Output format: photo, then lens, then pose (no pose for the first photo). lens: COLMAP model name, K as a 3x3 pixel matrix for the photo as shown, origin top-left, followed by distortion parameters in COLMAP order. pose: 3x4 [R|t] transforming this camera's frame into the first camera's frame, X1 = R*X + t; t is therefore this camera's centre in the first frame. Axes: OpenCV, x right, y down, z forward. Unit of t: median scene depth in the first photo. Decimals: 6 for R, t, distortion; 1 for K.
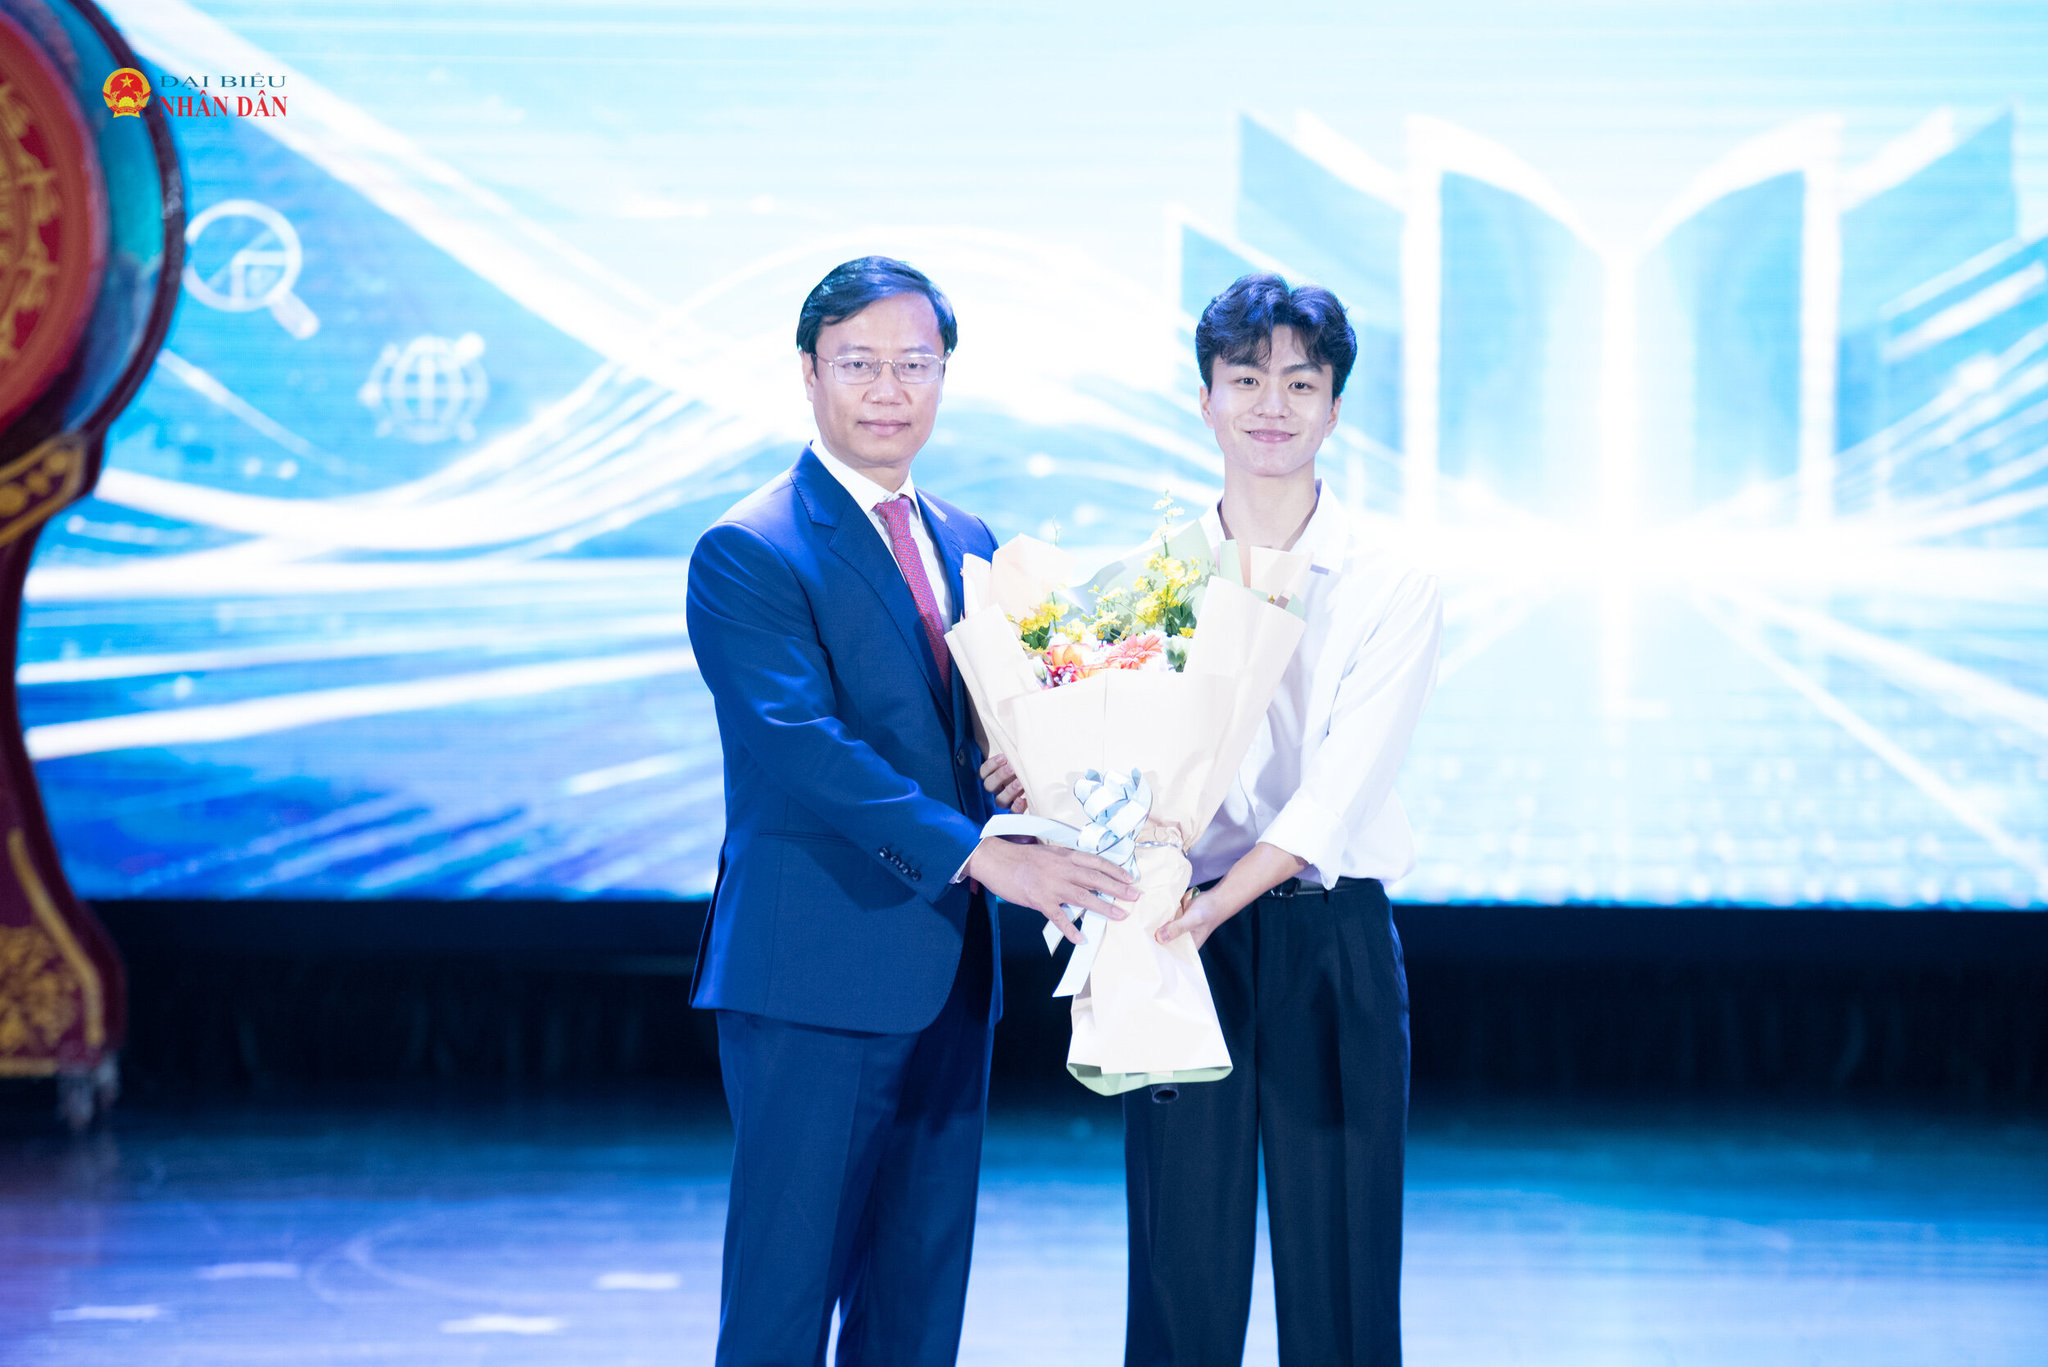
lens RADIAL K [[10533.6, 0, 1007.8], [0, 10533.6, 686.3], [0, 0, 1]] dist [1.895895, 0.000000]
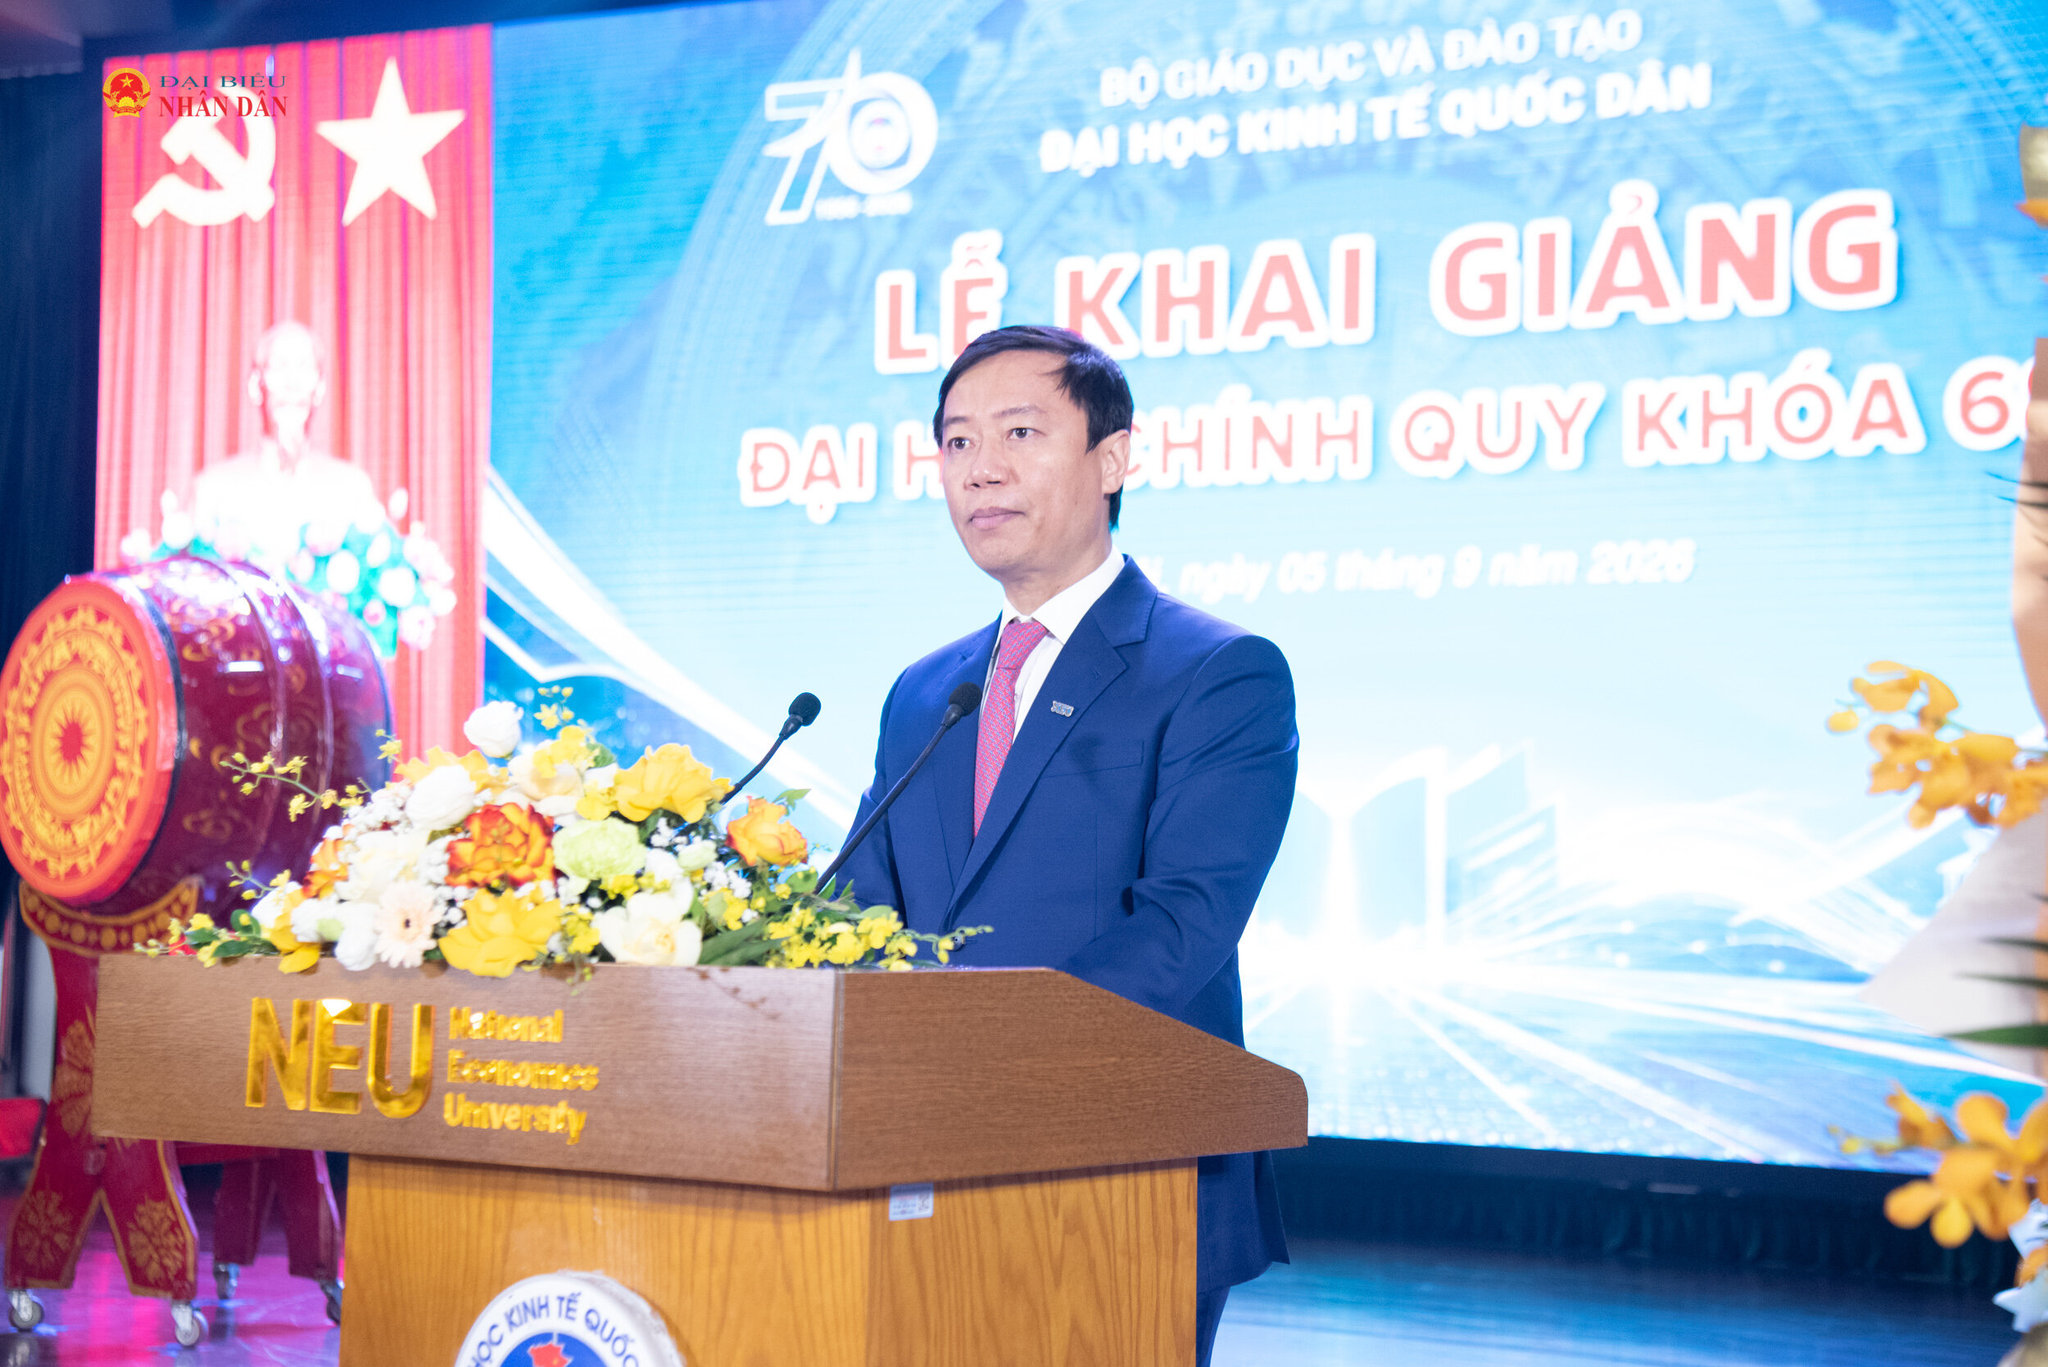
lens RADIAL K [[2746.0, 0, 1017.3], [0, 2746.0, 671.5], [0, 0, 1]] dist [0.207013, 0.000000]
pose [[0.991149, -0.000289, -0.132757, 0.067183], [-0.014848, 0.993483, -0.113011, -0.007339], [0.131925, 0.113982, 0.984685, 0.471519]]
